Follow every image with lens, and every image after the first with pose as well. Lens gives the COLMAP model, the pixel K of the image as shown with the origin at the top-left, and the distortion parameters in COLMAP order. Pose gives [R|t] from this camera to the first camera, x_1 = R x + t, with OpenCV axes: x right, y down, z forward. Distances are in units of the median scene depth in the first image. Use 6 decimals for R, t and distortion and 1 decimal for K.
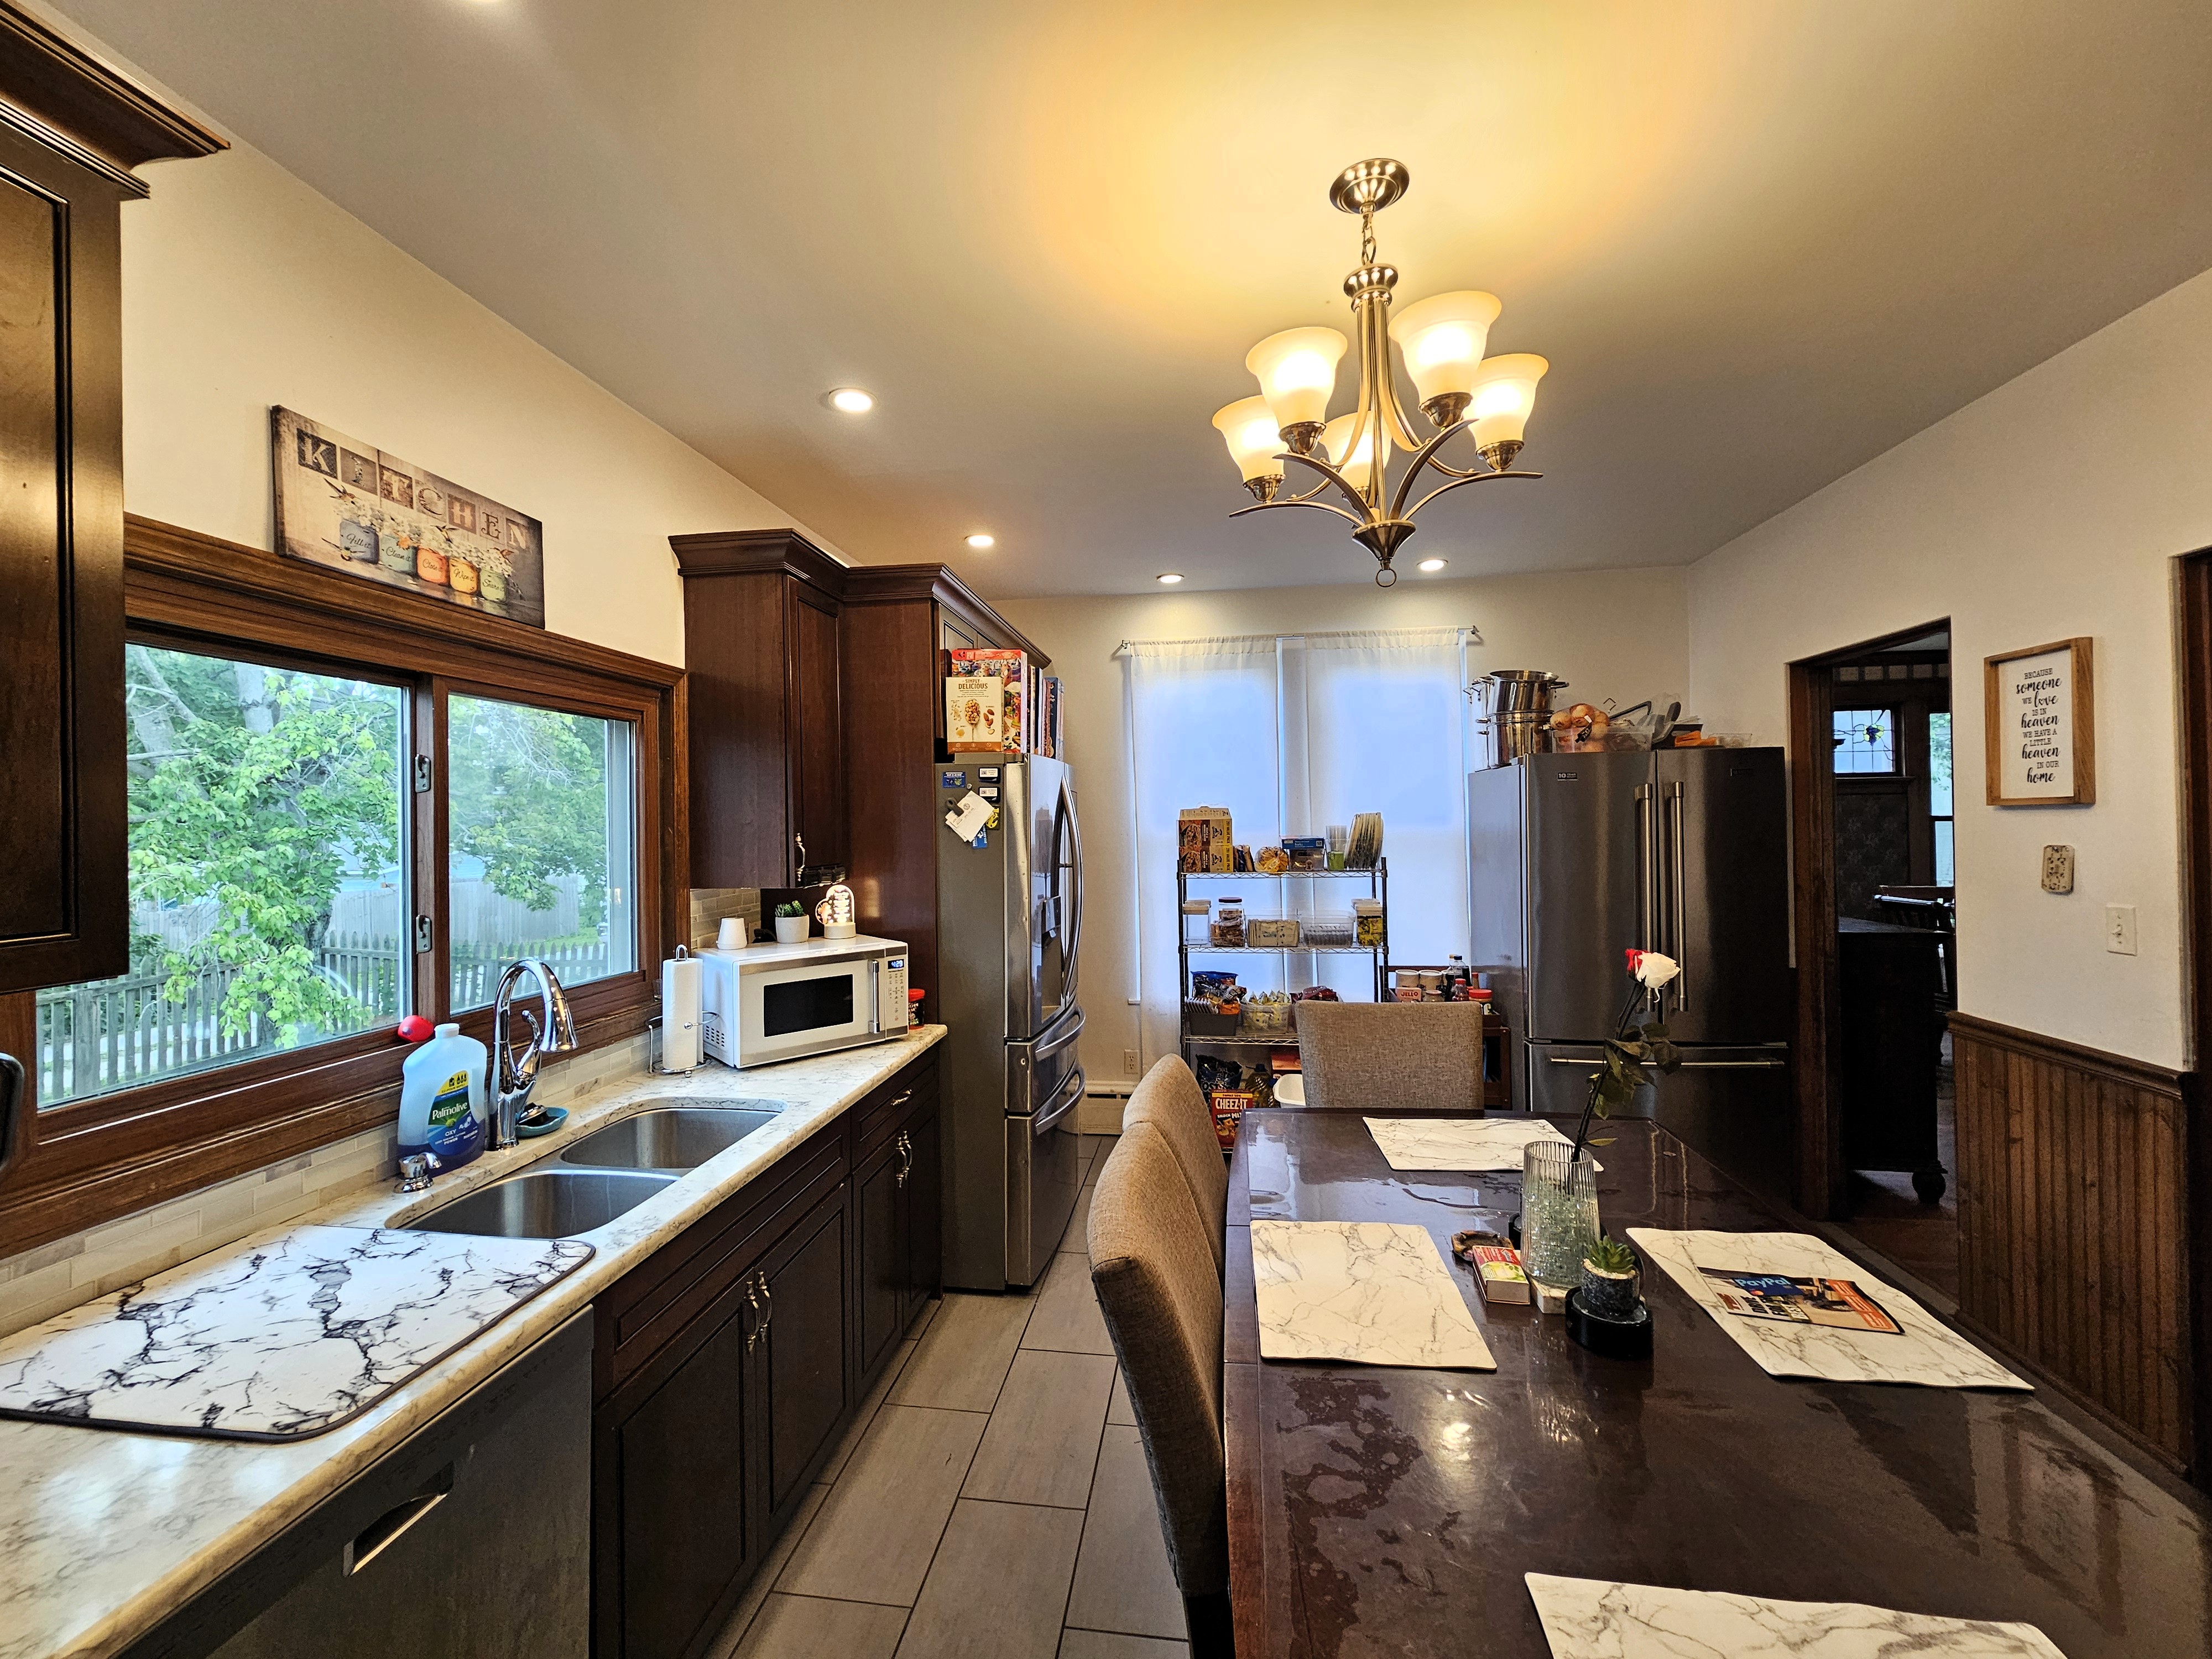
lens RADIAL K [[891.6, 0, 1106.0], [0, 891.6, 829.5], [0, 0, 1]] dist [0.000242, -0.000194]
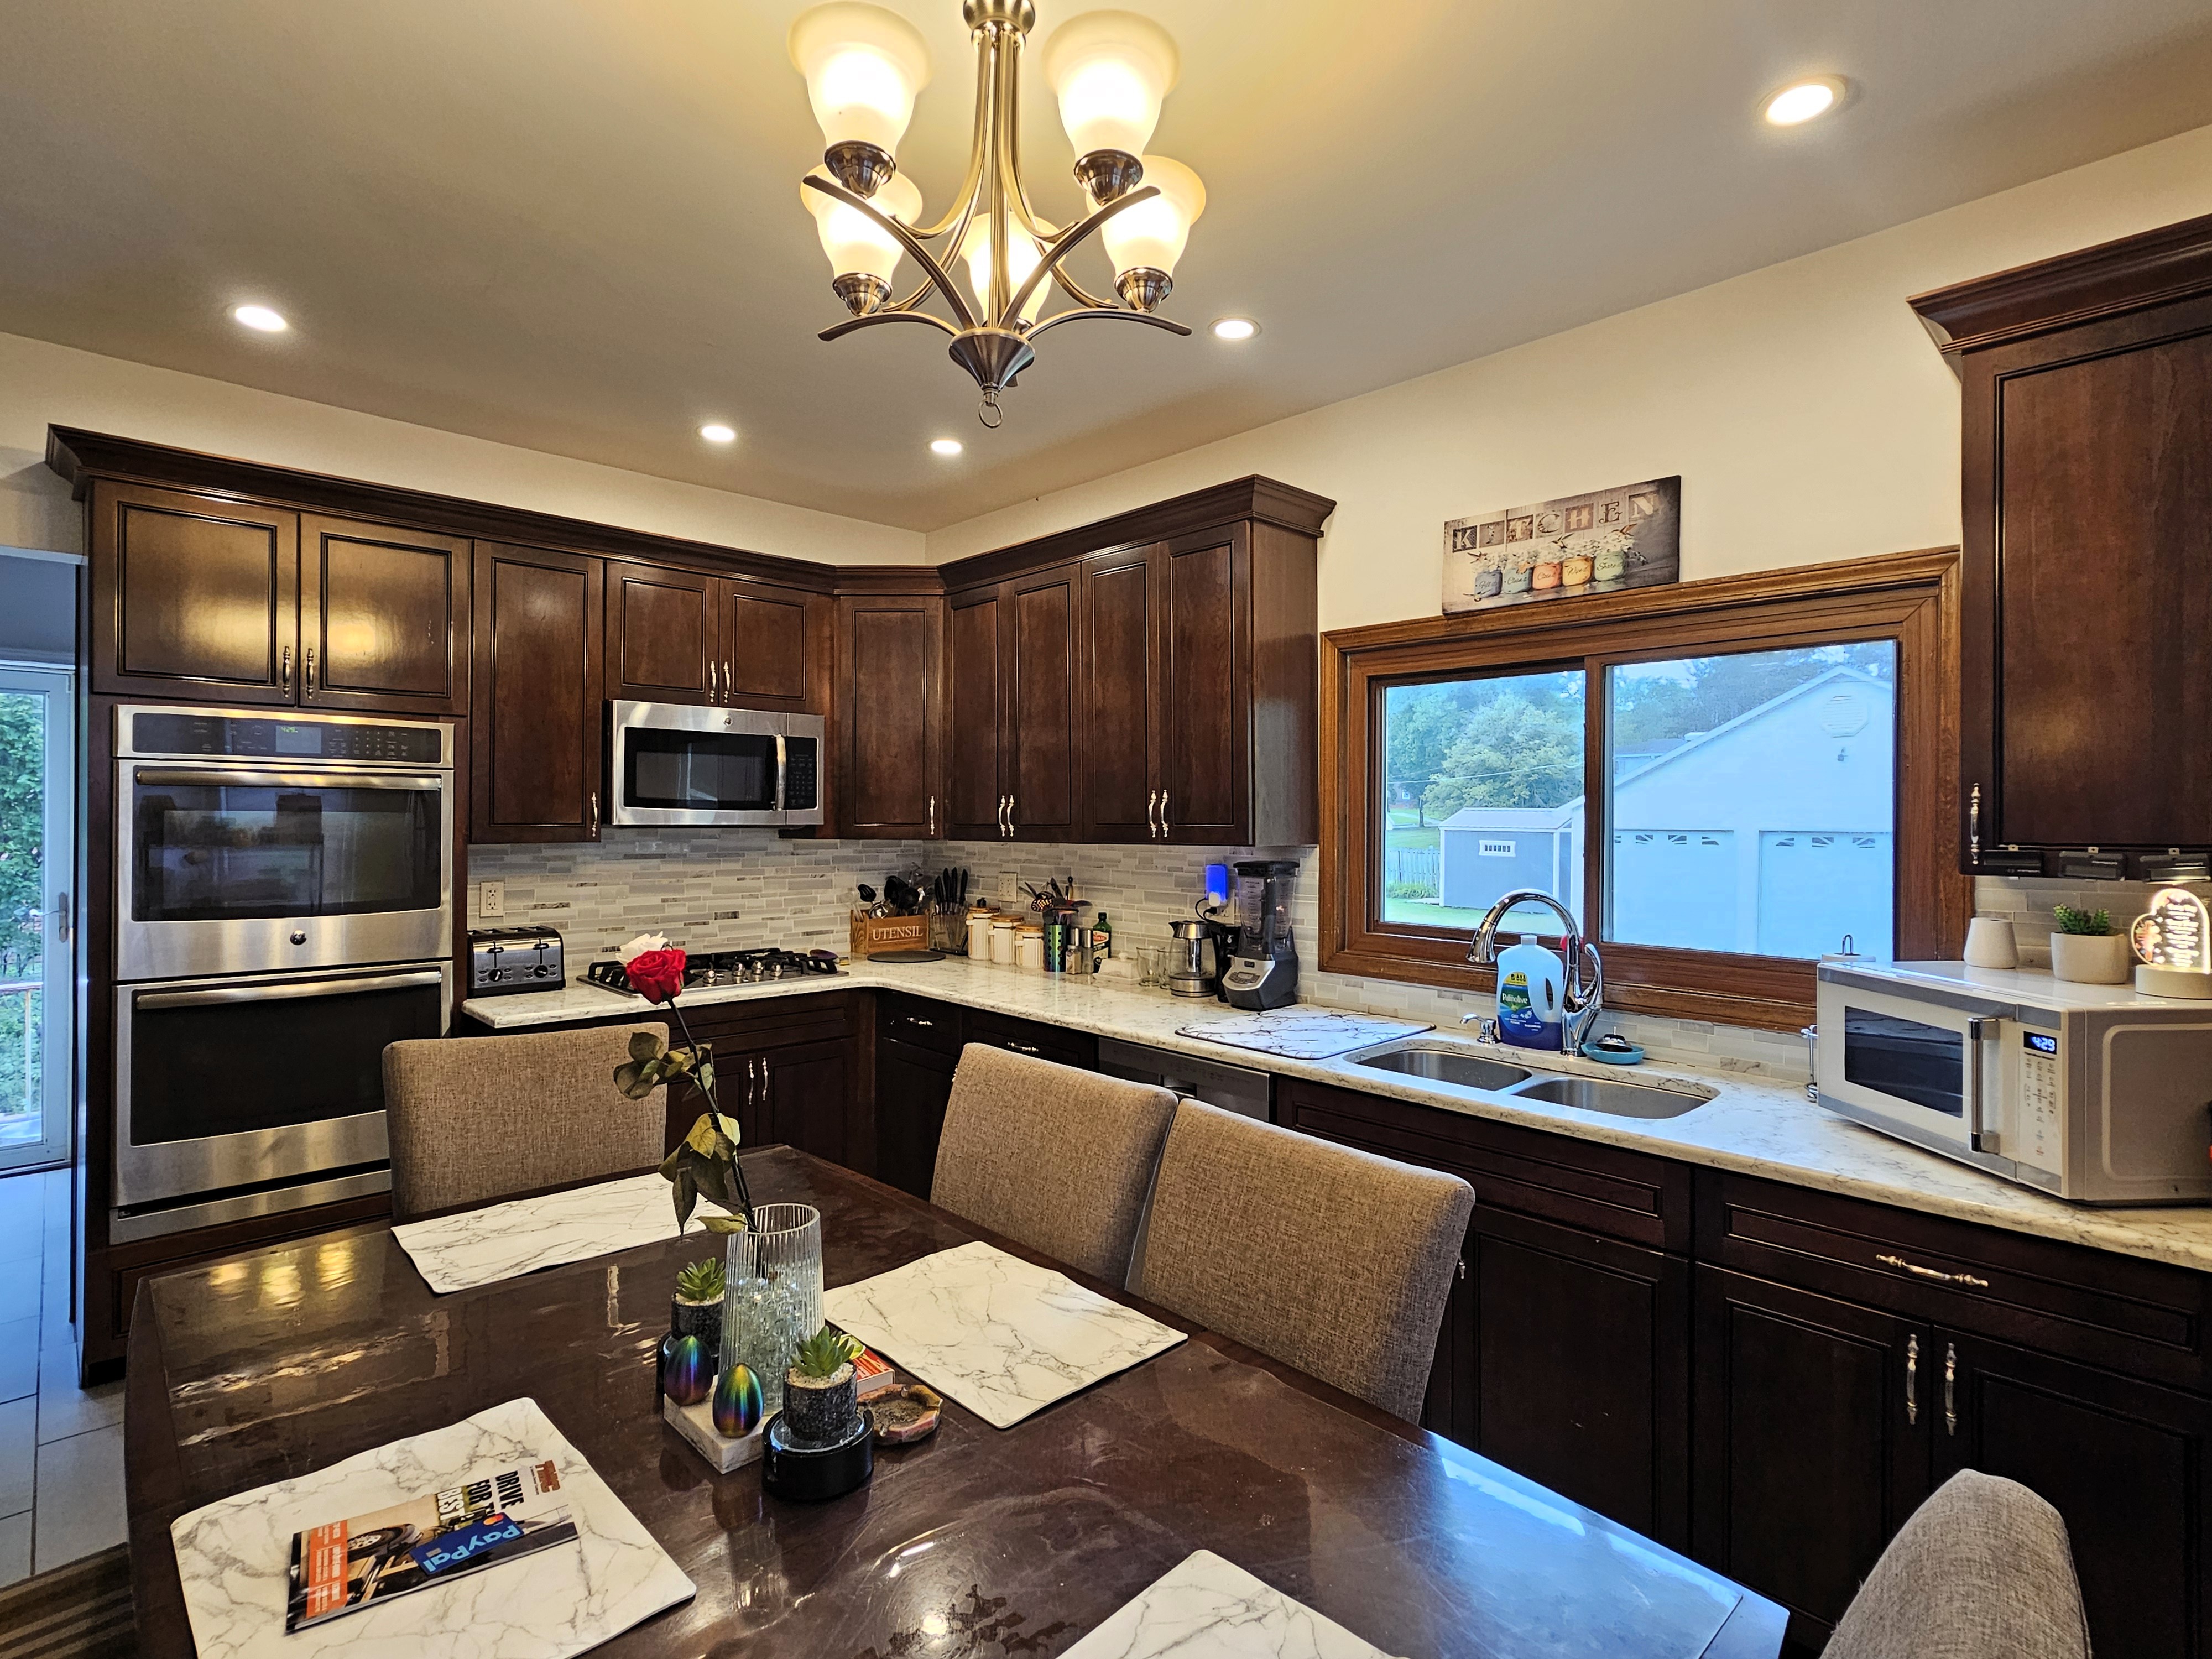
lens RADIAL K [[1083.3, 0, 1106.0], [0, 1083.3, 829.5], [0, 0, 1]] dist [0.004077, 0.000456]
pose [[-0.609054, 0.024174, -0.792760, 0.871490], [0.000425, 0.999545, 0.030152, 0.019105], [0.793128, 0.018027, -0.608788, 1.471750]]
